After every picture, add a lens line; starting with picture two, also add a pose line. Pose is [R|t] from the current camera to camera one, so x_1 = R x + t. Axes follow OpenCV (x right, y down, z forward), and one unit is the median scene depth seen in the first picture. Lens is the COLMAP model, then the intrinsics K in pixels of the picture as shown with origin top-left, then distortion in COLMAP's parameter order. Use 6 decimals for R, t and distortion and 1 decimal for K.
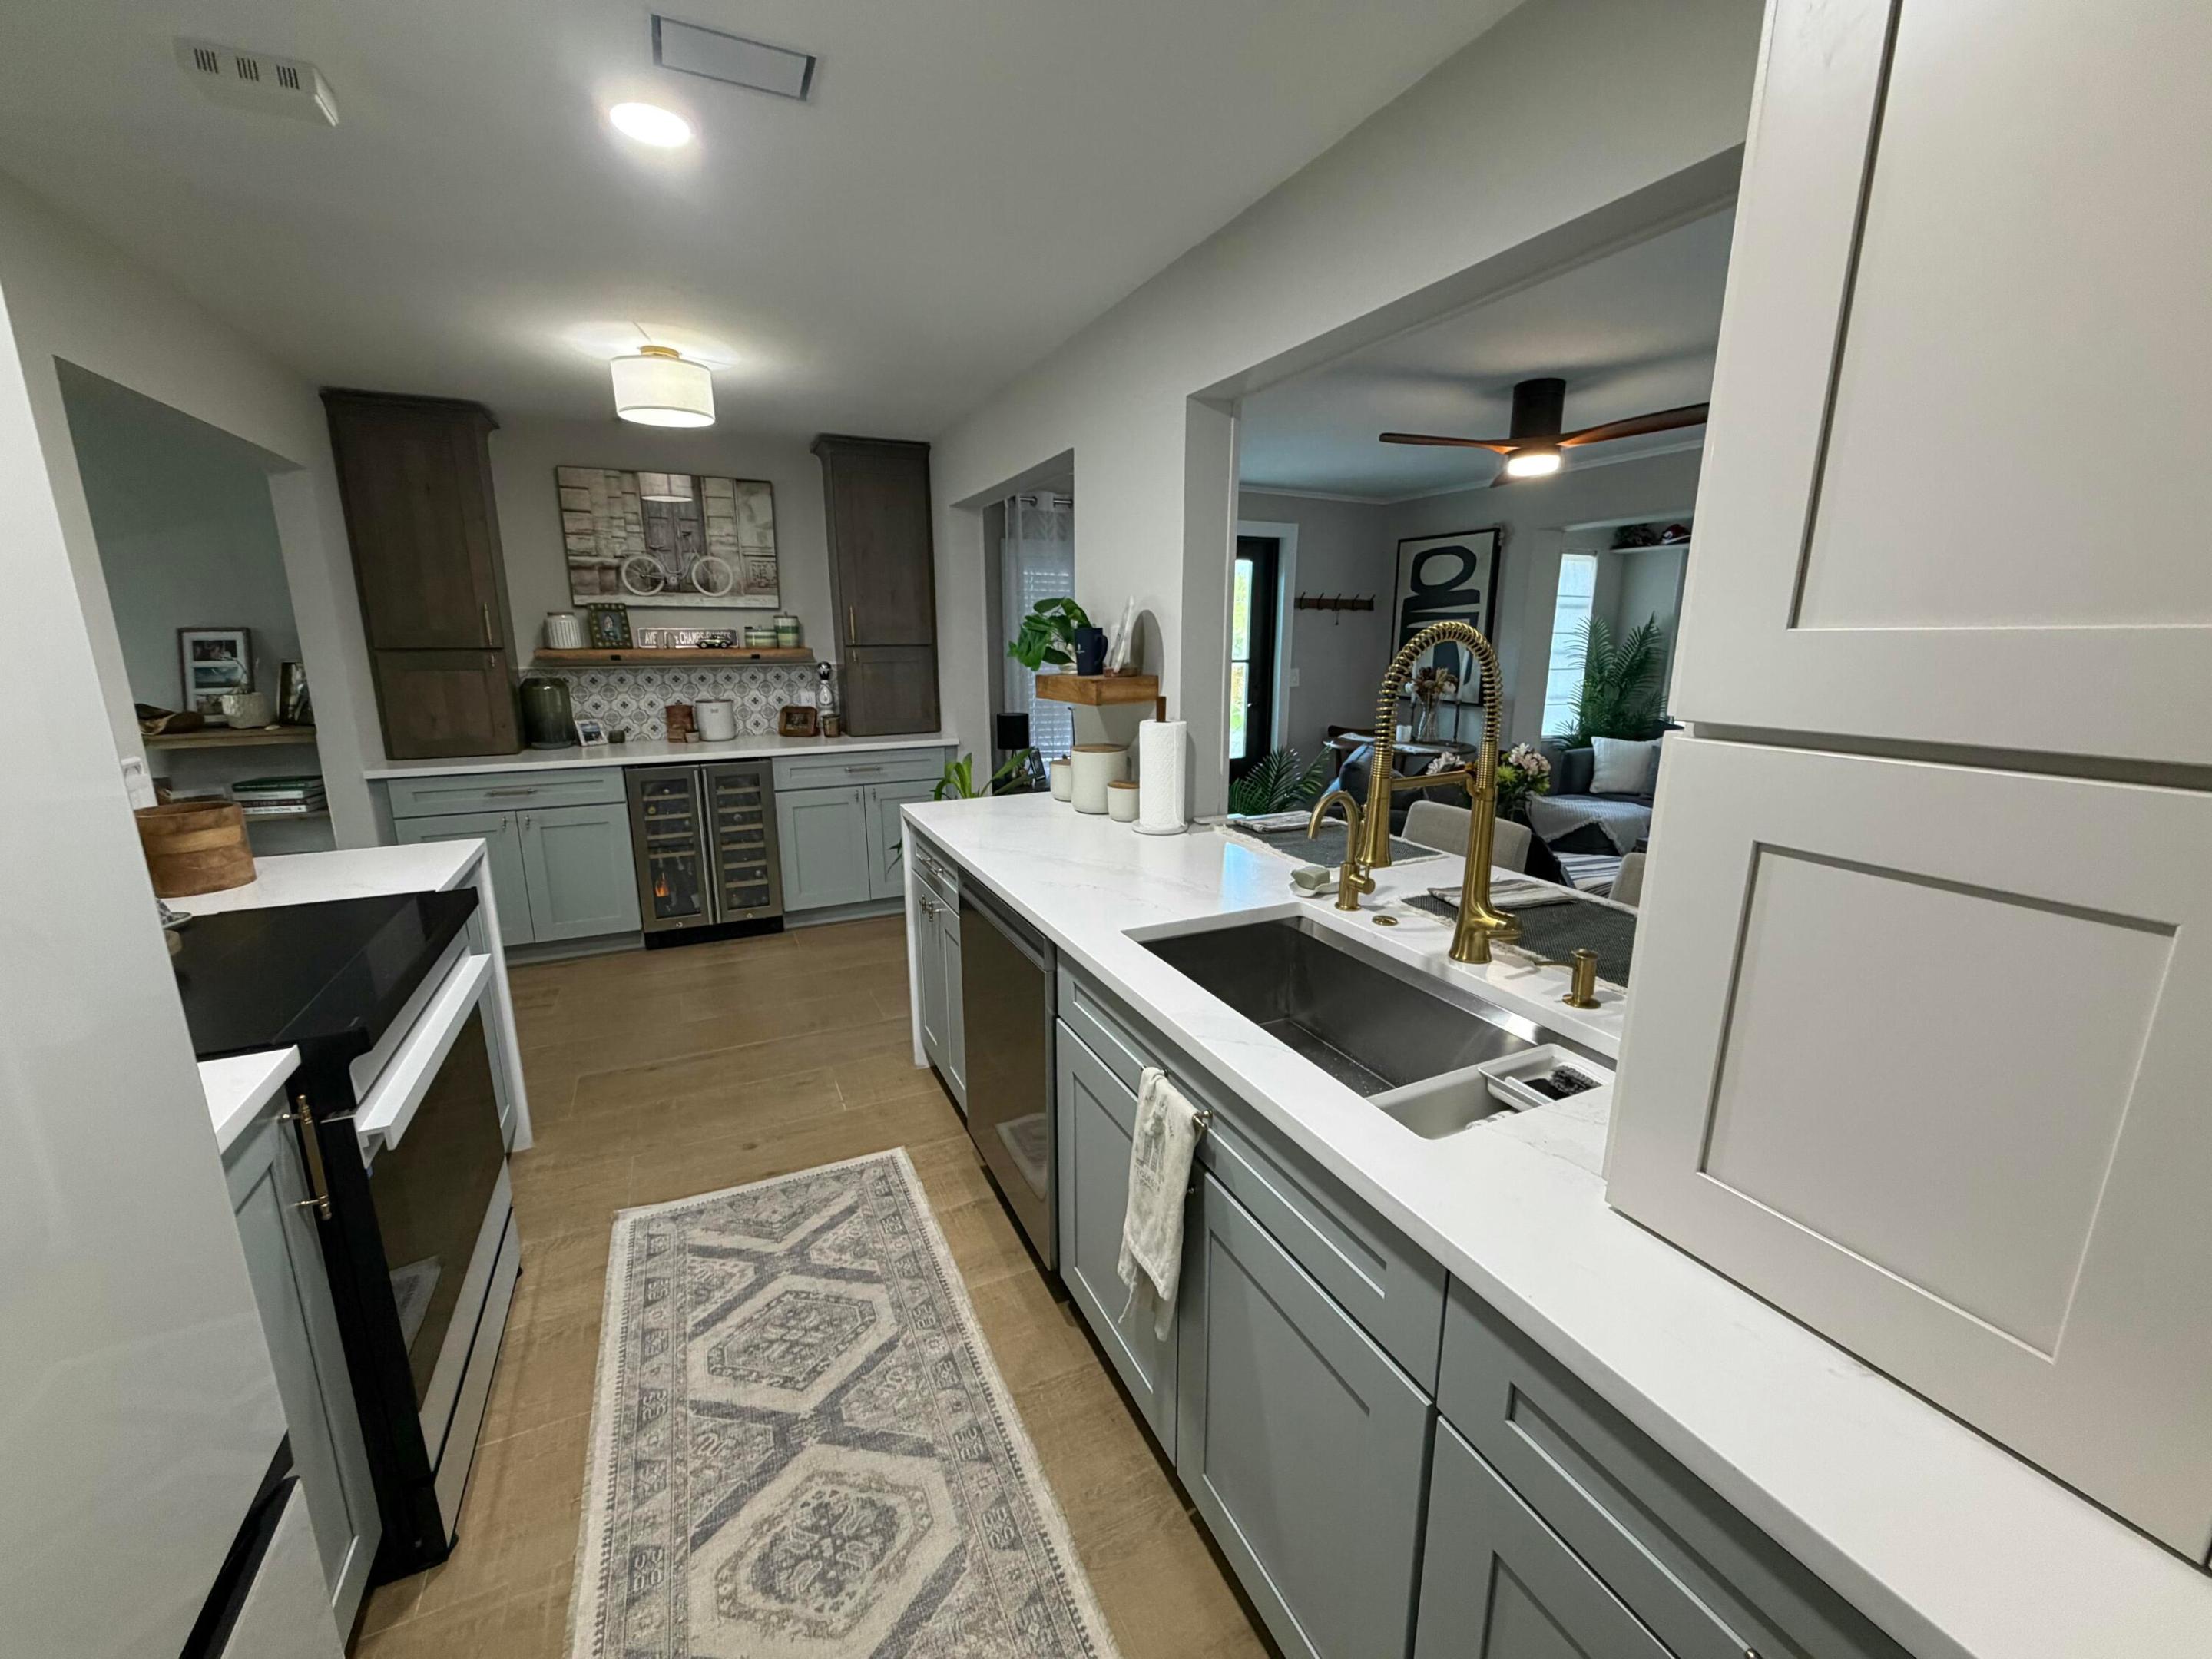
lens RADIAL K [[882.5, 0, 1106.0], [0, 882.5, 829.5], [0, 0, 1]] dist [-0.001240, -0.000219]
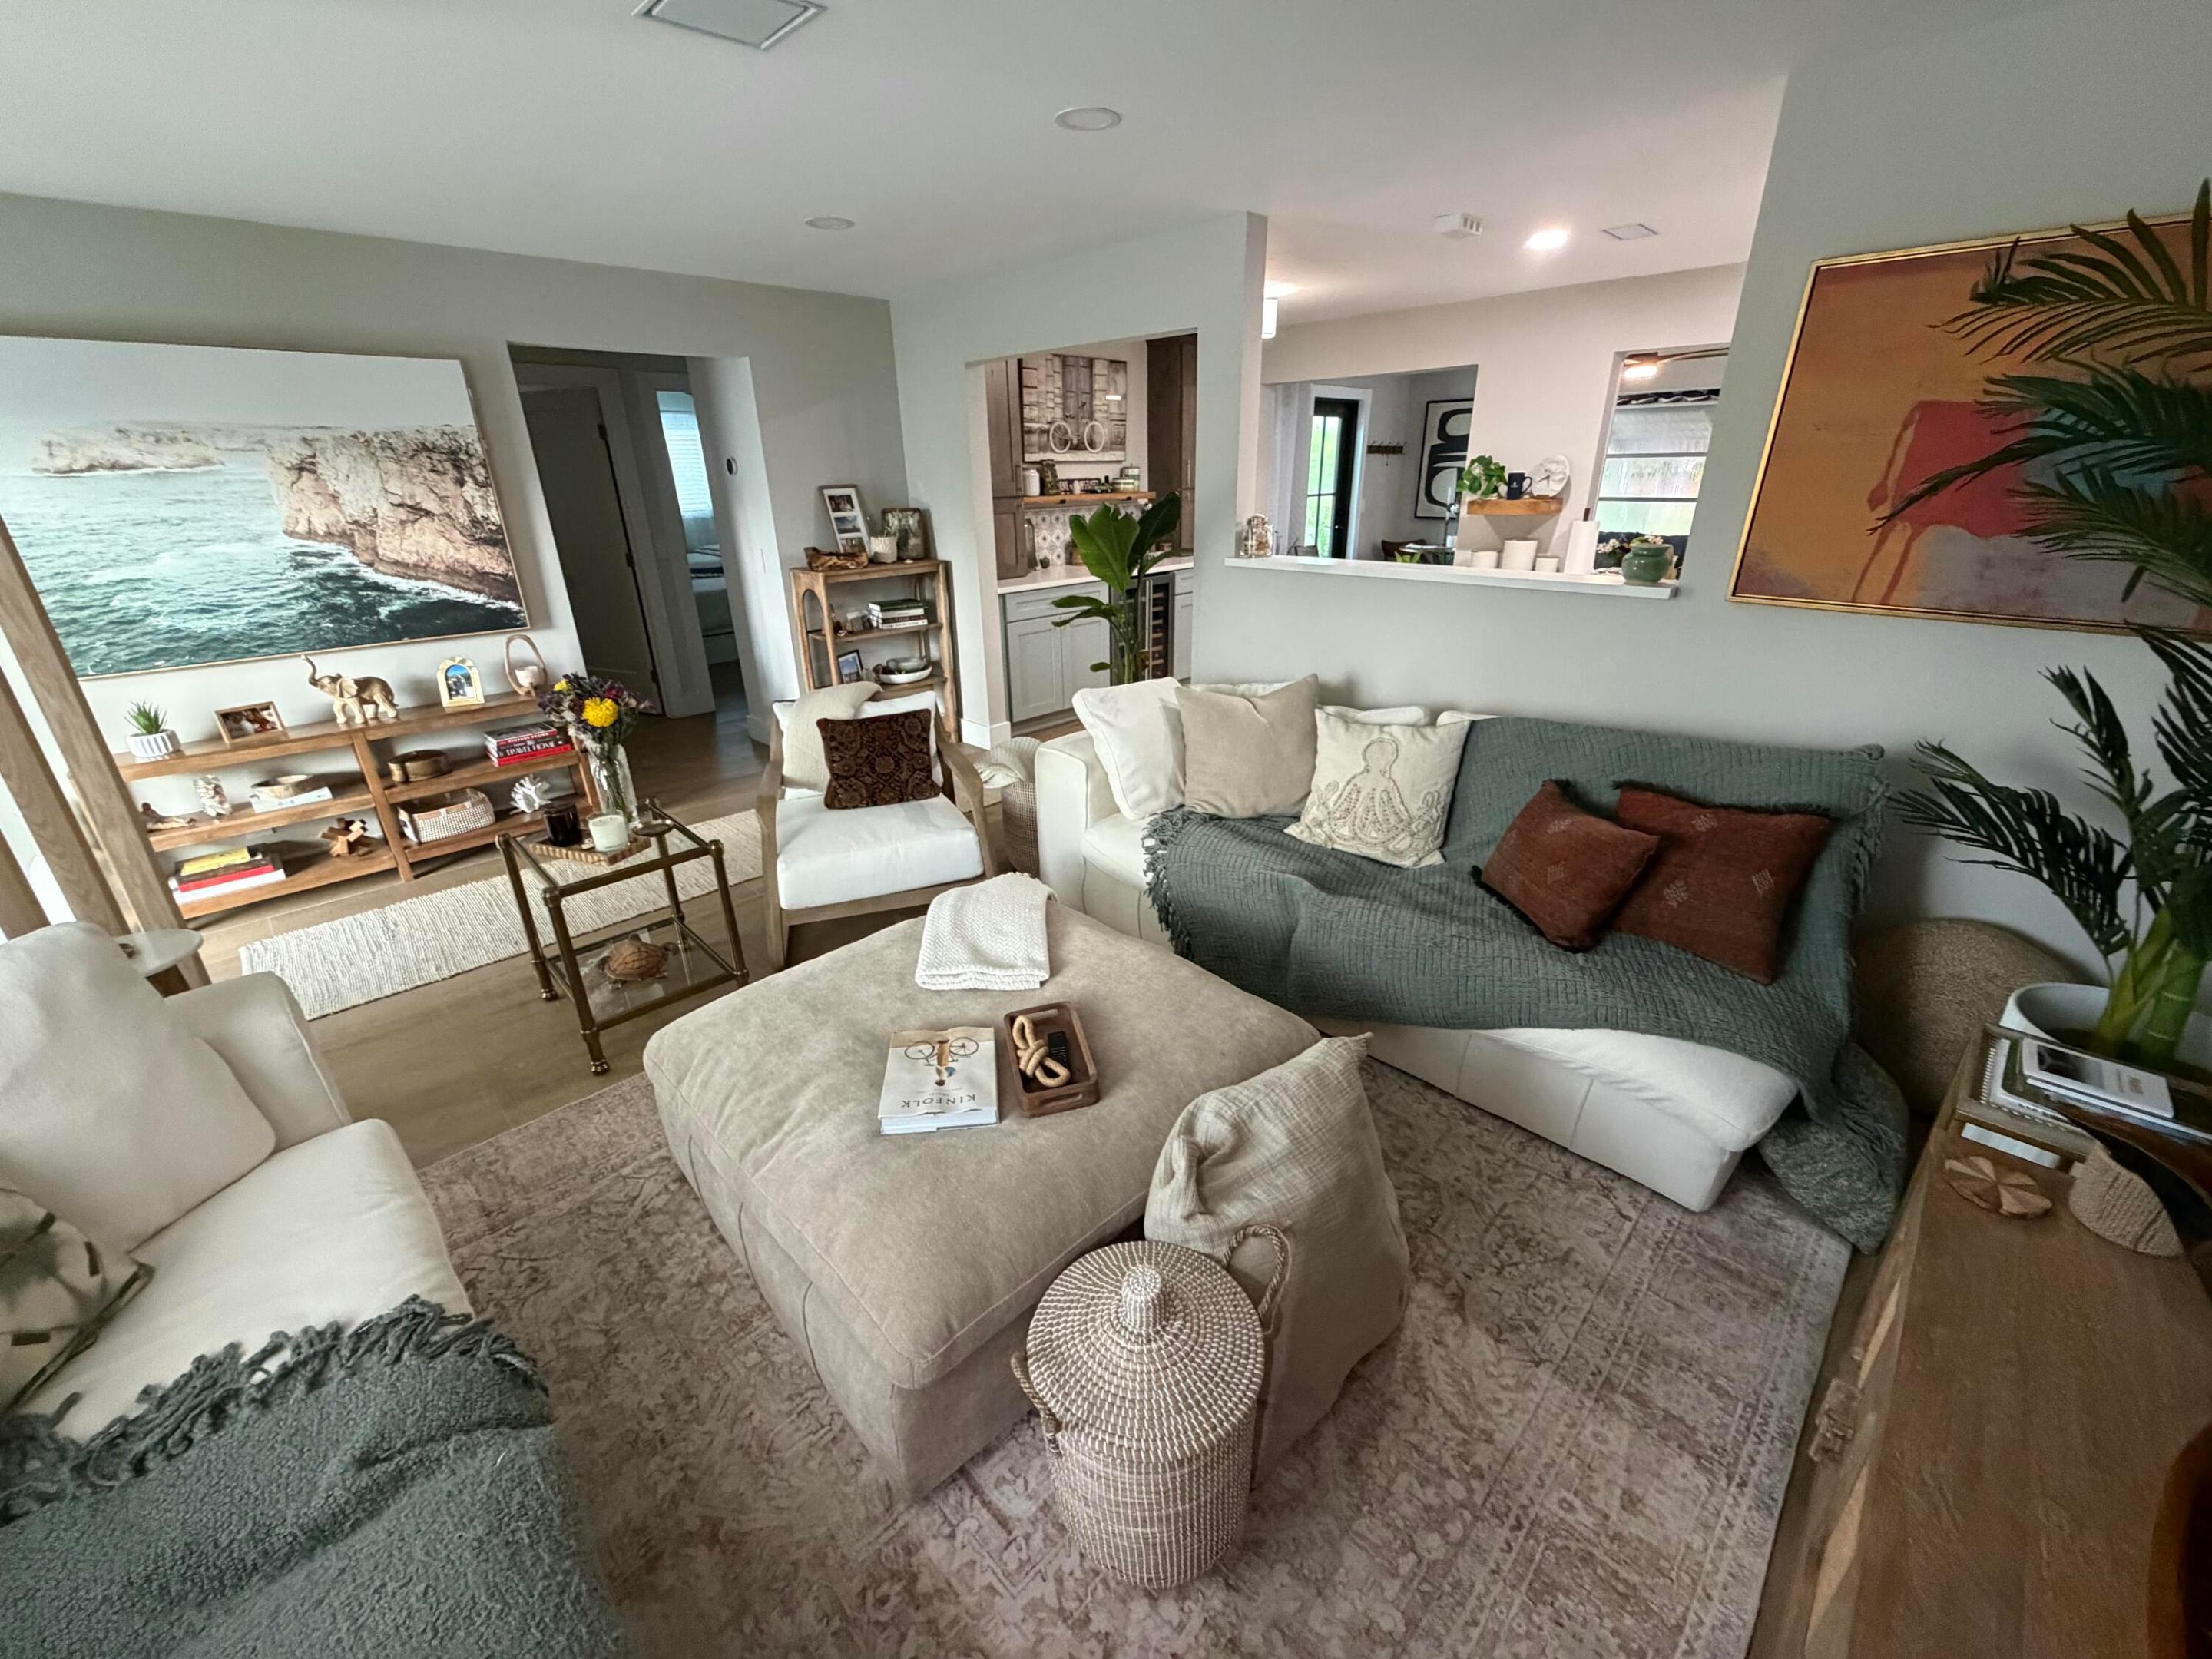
lens RADIAL K [[882.5, 0, 1106.0], [0, 882.5, 829.5], [0, 0, 1]] dist [-0.001240, -0.000219]
pose [[0.942374, -0.142710, 0.302597, -0.955181], [0.090427, 0.979445, 0.180307, 0.060929], [-0.322109, -0.142554, 0.935908, -0.364901]]
